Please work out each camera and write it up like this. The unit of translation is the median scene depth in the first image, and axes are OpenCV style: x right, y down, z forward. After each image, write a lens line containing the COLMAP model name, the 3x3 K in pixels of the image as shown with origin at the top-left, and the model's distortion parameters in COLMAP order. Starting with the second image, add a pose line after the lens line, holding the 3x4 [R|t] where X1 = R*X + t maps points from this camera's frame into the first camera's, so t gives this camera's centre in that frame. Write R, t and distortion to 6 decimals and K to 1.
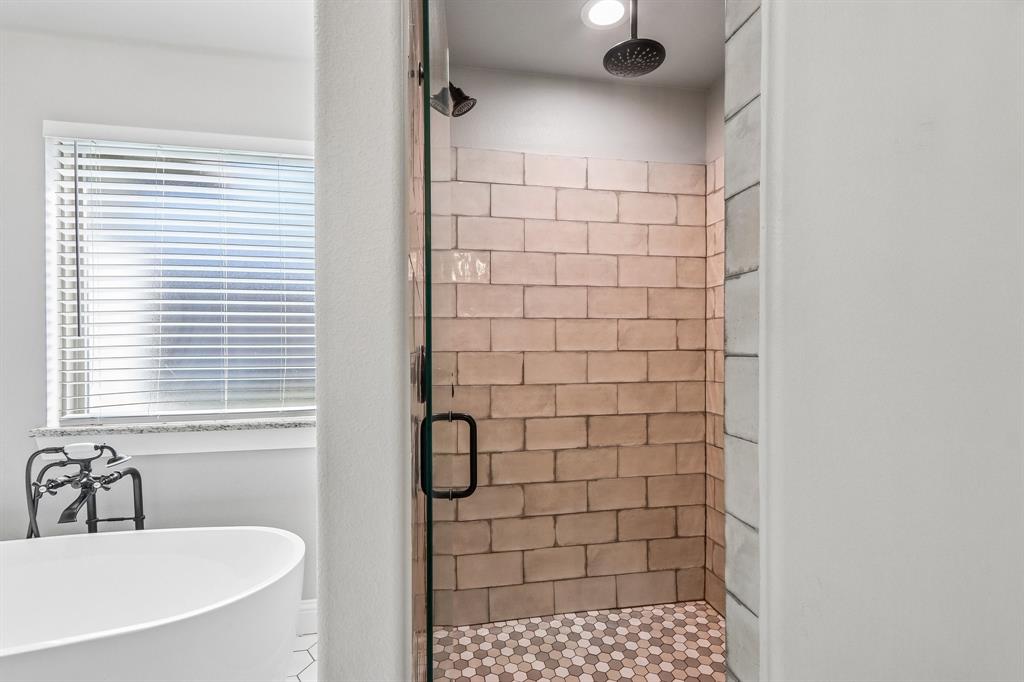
lens RADIAL K [[475.3, 0, 516.3], [0, 475.3, 342.5], [0, 0, 1]] dist [-0.016054, 0.003233]
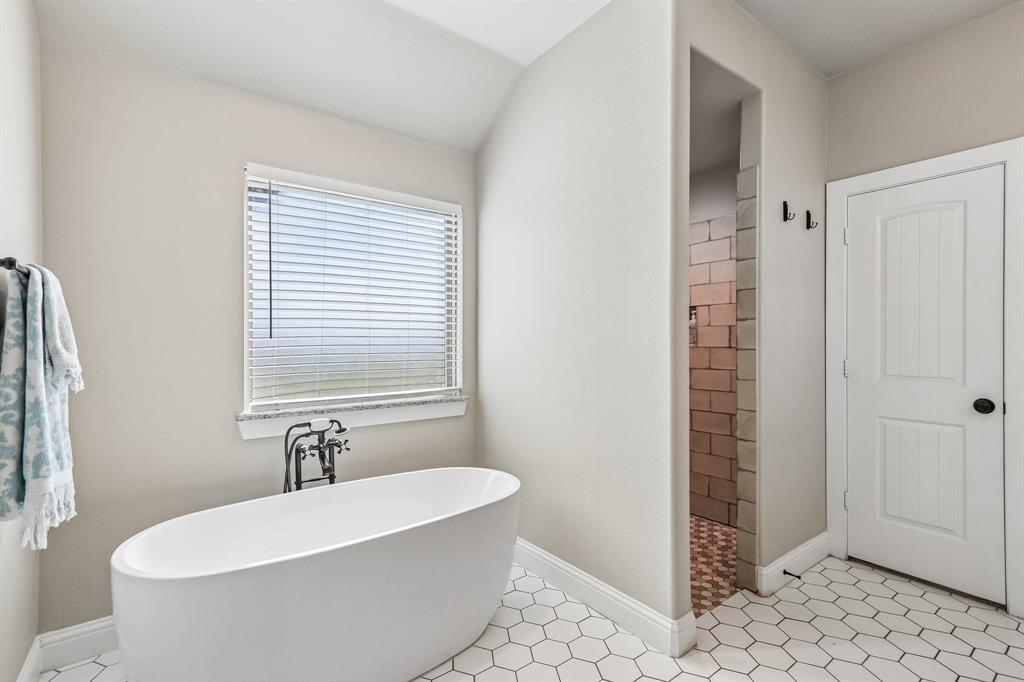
lens RADIAL K [[475.3, 0, 506.8], [0, 475.3, 340.9], [0, 0, 1]] dist [-0.016054, 0.003233]
pose [[0.910852, -0.002247, 0.412728, -0.989727], [0.000561, 0.999991, 0.004207, -0.017960], [-0.412734, -0.003600, 0.910845, -0.472653]]
